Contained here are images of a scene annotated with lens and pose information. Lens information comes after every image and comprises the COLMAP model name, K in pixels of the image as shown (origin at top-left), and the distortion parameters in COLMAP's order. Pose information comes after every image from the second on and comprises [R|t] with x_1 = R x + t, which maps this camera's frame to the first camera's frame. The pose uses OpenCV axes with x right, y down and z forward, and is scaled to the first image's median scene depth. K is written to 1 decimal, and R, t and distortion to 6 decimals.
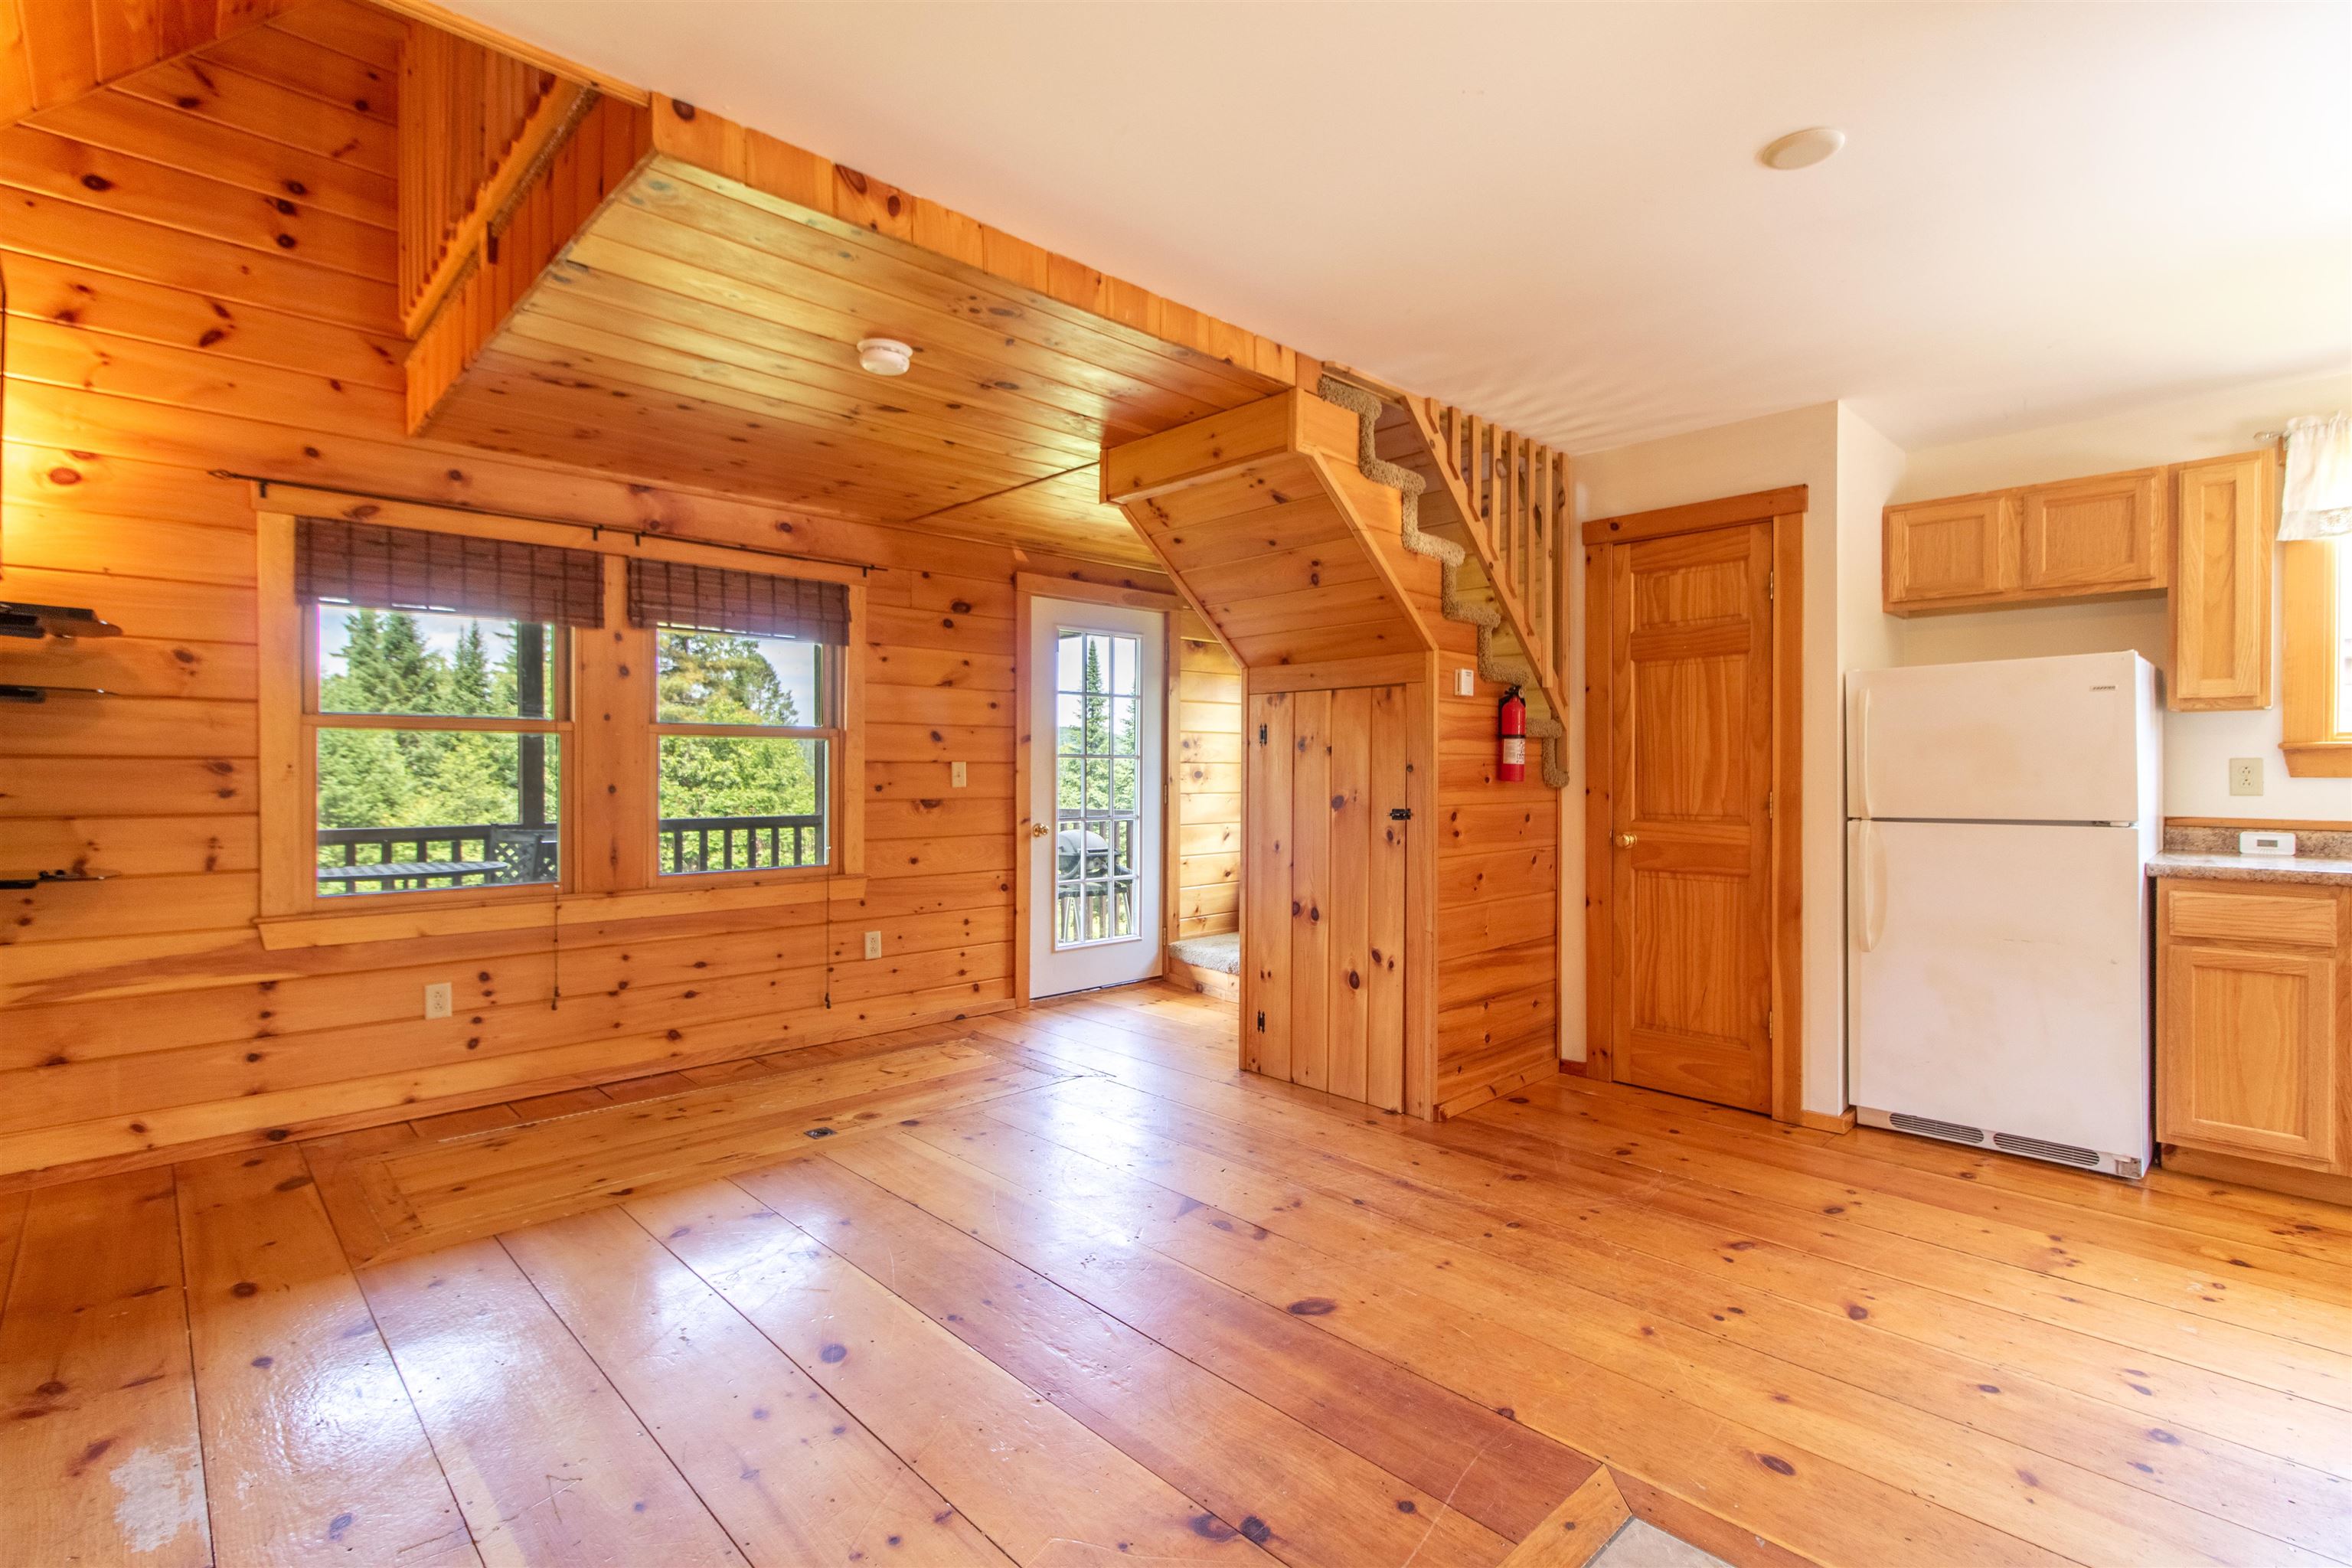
lens RADIAL K [[1107.4, 0, 1184.1], [0, 1107.4, 769.0], [0, 0, 1]] dist [-0.000929, 0.000695]
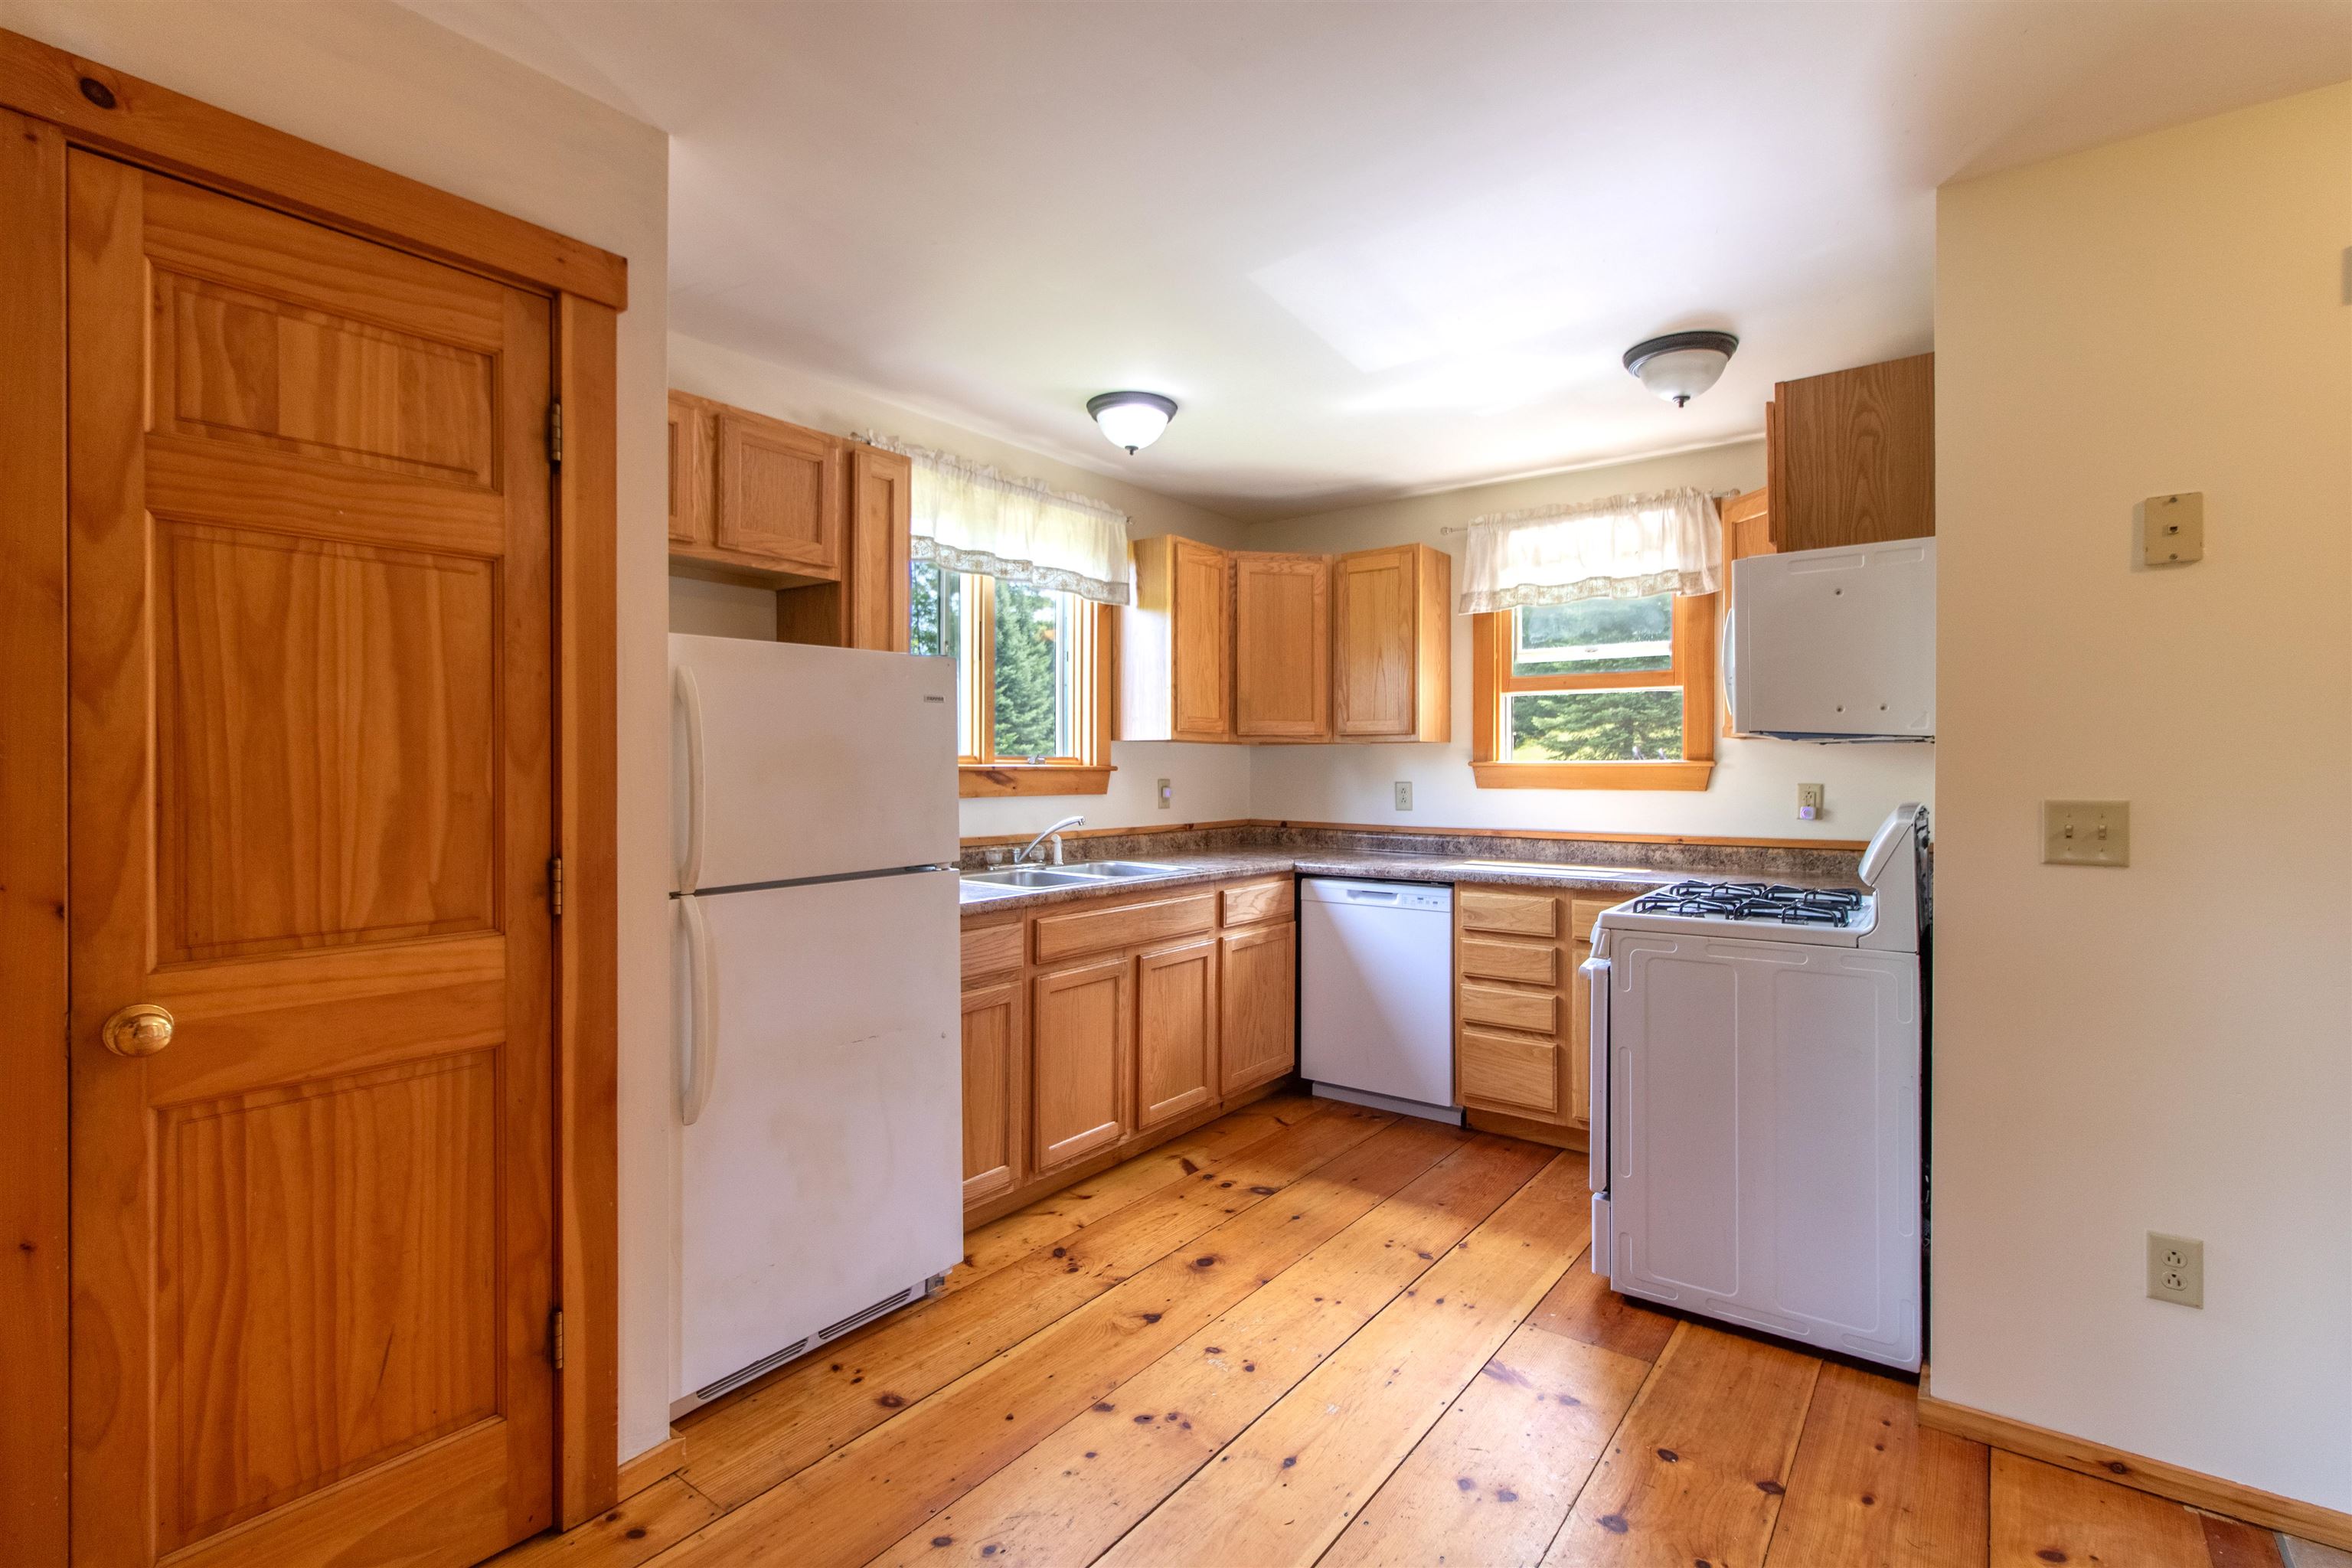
lens RADIAL K [[1091.4, 0, 1154.5], [0, 1091.4, 772.7], [0, 0, 1]] dist [0.000941, 0.000123]
pose [[-0.152165, -0.006244, 0.988335, 0.018062], [-0.002512, 0.999979, 0.005931, -0.019716], [-0.988352, -0.001580, -0.152178, 0.773439]]
